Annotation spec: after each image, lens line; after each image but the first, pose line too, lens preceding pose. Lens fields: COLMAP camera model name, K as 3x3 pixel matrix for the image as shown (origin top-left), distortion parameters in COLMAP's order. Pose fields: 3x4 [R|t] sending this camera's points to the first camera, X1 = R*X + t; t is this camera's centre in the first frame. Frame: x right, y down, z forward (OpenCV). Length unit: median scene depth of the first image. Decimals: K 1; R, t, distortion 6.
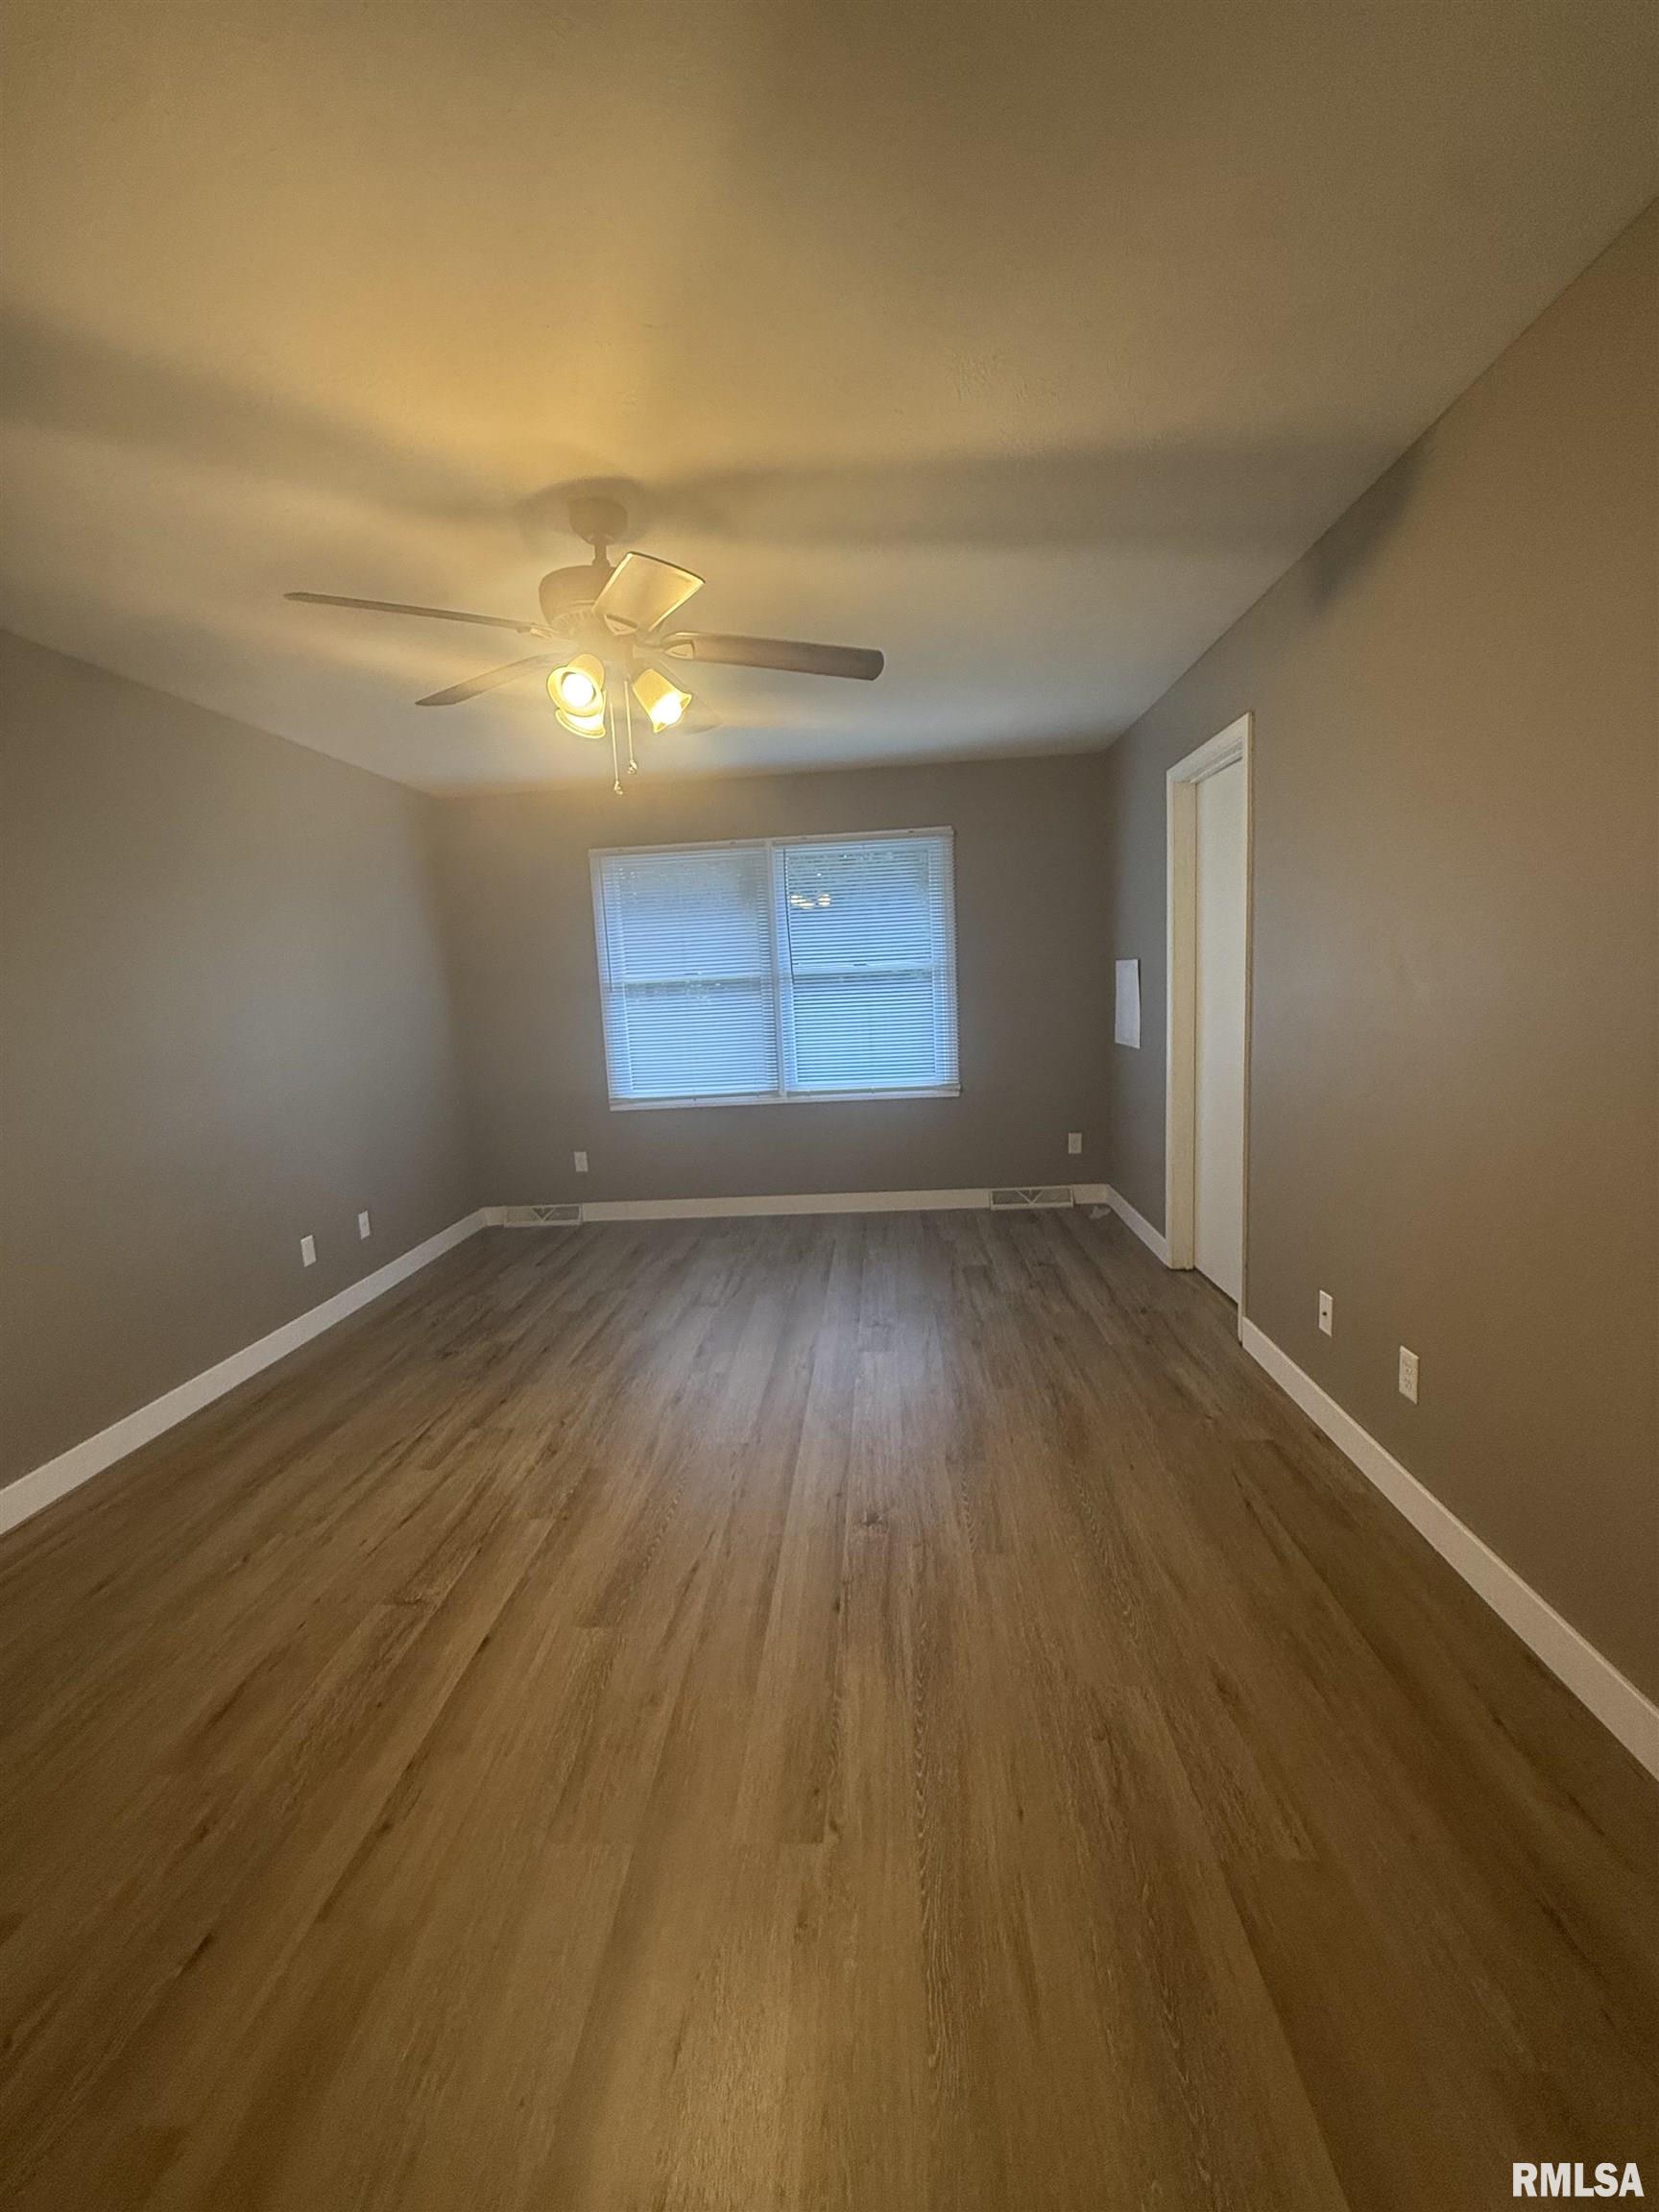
lens RADIAL K [[890.0, 0, 841.1], [0, 890.0, 1099.5], [0, 0, 1]] dist [0.001050, 0.000218]
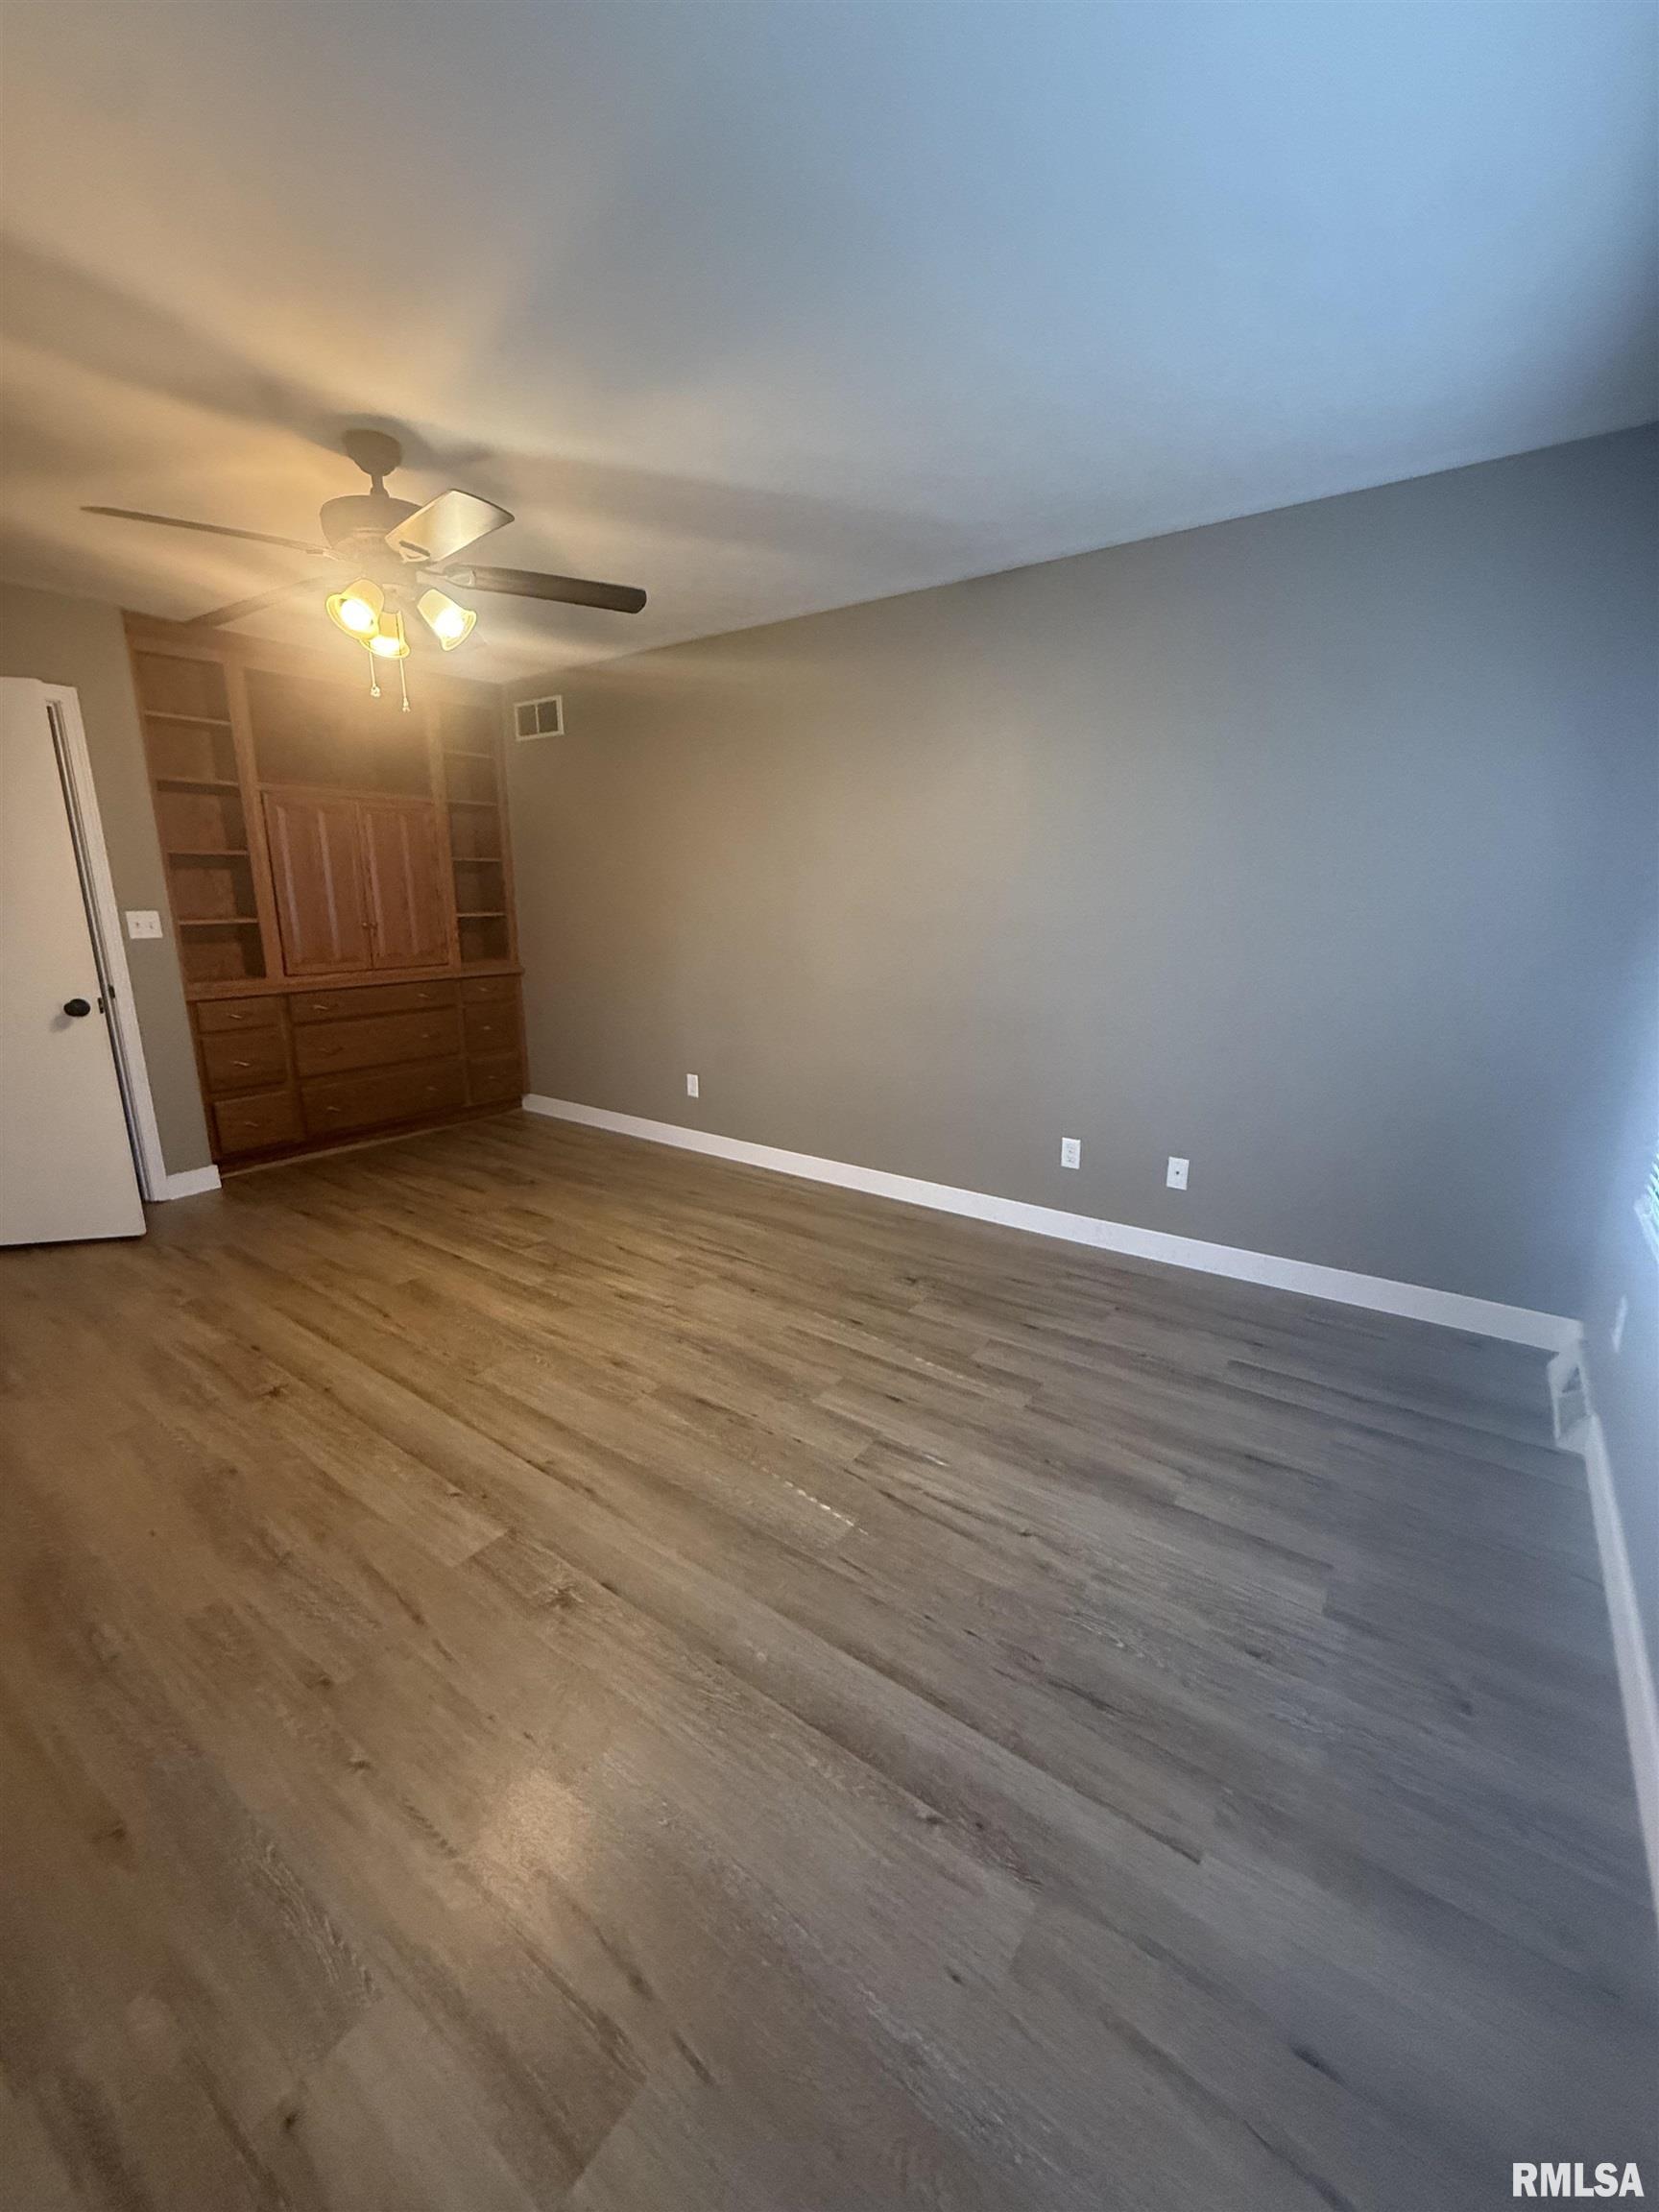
lens RADIAL K [[890.0, 0, 841.1], [0, 890.0, 1099.5], [0, 0, 1]] dist [0.001050, 0.000218]
pose [[-0.544729, 0.247689, -0.801199, 0.368431], [-0.083974, 0.934475, 0.345984, -0.254264], [0.834397, 0.255748, -0.488236, 1.677111]]
